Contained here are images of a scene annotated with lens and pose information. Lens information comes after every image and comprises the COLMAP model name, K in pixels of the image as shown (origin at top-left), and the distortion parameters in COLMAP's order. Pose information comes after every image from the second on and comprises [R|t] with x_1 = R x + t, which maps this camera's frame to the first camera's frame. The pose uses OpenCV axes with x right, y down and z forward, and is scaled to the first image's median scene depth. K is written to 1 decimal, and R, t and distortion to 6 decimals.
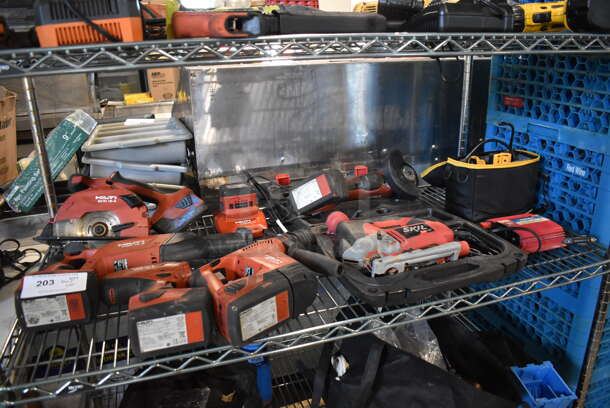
lens RADIAL K [[471.0, 0, 305.0], [0, 471.0, 204.0], [0, 0, 1]] dist [-0.103442, 0.001057]
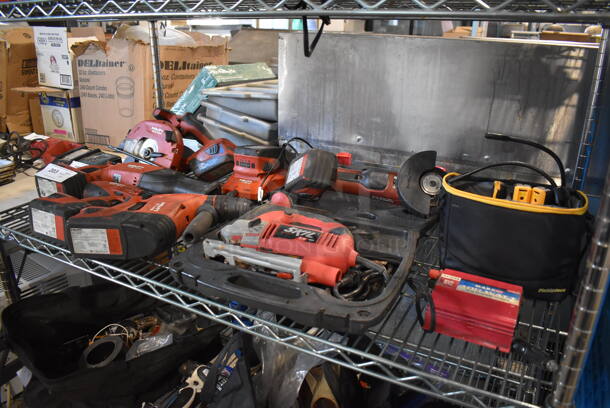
lens RADIAL K [[471.0, 0, 305.0], [0, 471.0, 204.0], [0, 0, 1]] dist [-0.103442, 0.001057]
pose [[0.692662, 0.294776, -0.658275, 0.799466], [-0.261414, 0.953218, 0.151783, -0.128055], [0.672222, 0.066948, 0.737317, 0.399050]]
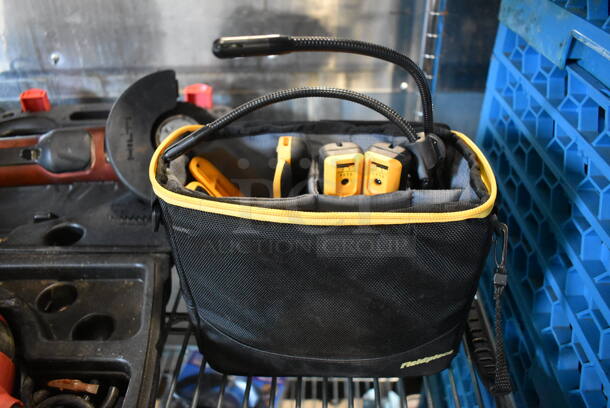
lens RADIAL K [[471.0, 0, 305.0], [0, 471.0, 204.0], [0, 0, 1]] dist [-0.103442, 0.001057]
pose [[0.922445, 0.227445, -0.312032, 0.608538], [-0.132872, 0.945728, 0.296551, -0.192648], [0.362546, -0.232092, 0.902604, 0.943035]]
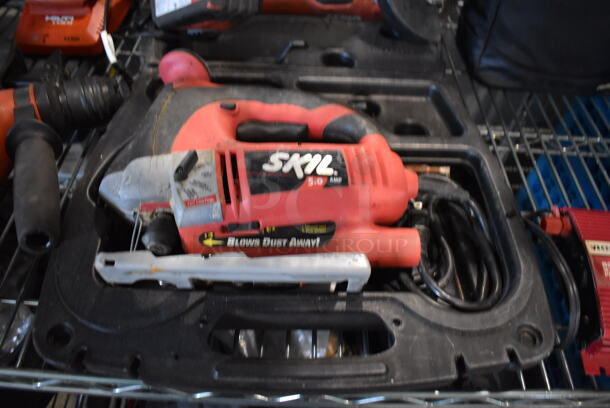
lens RADIAL K [[471.0, 0, 305.0], [0, 471.0, 204.0], [0, 0, 1]] dist [-0.103442, 0.001057]
pose [[0.940893, 0.302545, -0.152271, 0.314984], [-0.184152, 0.834265, 0.519702, -0.122211], [0.284268, -0.460943, 0.840668, 0.688219]]
